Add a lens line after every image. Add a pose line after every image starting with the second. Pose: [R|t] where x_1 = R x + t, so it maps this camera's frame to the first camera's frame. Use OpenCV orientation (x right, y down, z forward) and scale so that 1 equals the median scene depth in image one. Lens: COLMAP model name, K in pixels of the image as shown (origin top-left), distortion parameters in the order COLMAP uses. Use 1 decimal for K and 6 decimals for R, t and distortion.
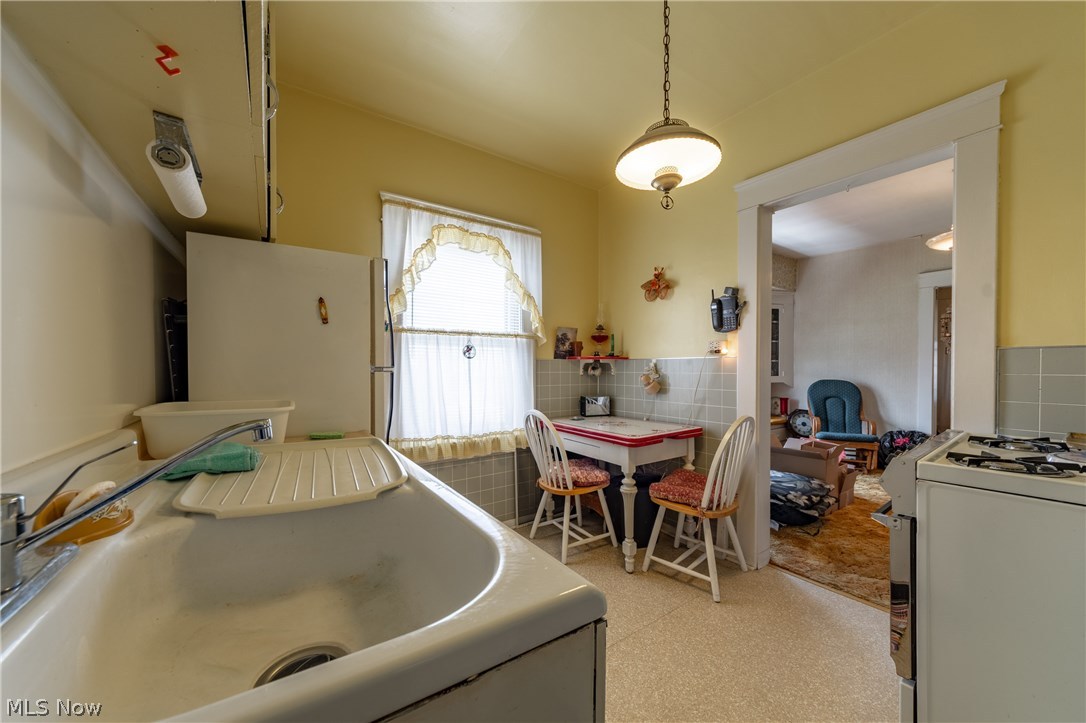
lens RADIAL K [[381.1, 0, 546.5], [0, 381.1, 372.0], [0, 0, 1]] dist [0.000355, -0.000002]
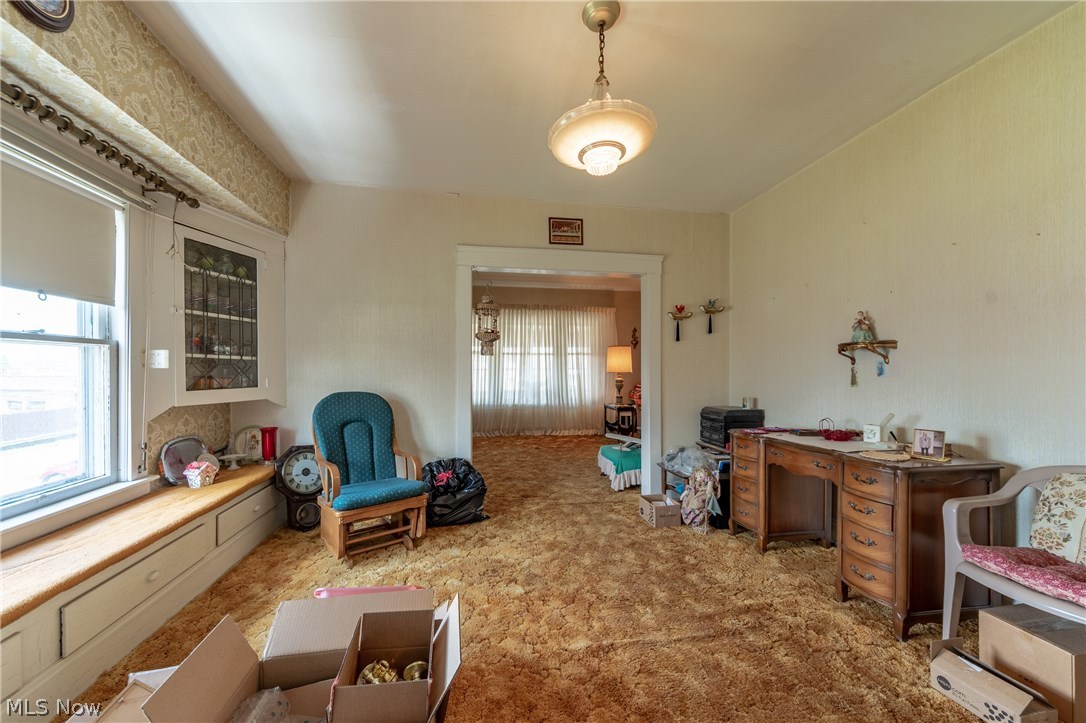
lens RADIAL K [[381.1, 0, 542.2], [0, 381.1, 371.7], [0, 0, 1]] dist [0.000355, -0.000002]
pose [[0.384544, -0.008226, 0.923070, 0.314550], [0.008554, 0.999949, 0.005347, -0.013015], [-0.923067, 0.005840, 0.384594, 0.498267]]
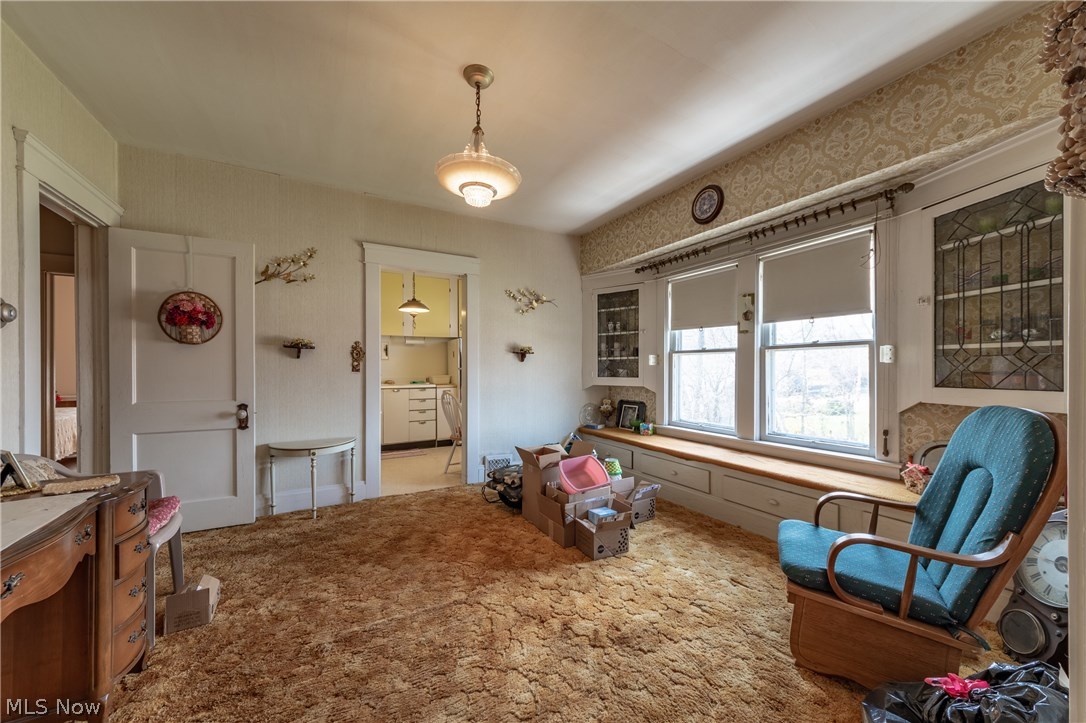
lens RADIAL K [[381.1, 0, 546.3], [0, 381.1, 368.1], [0, 0, 1]] dist [0.000355, -0.000002]
pose [[-0.056303, -0.006940, -0.998390, 1.068347], [-0.005291, 0.999964, -0.006652, -0.006100], [0.998400, 0.004908, -0.056338, 0.685756]]
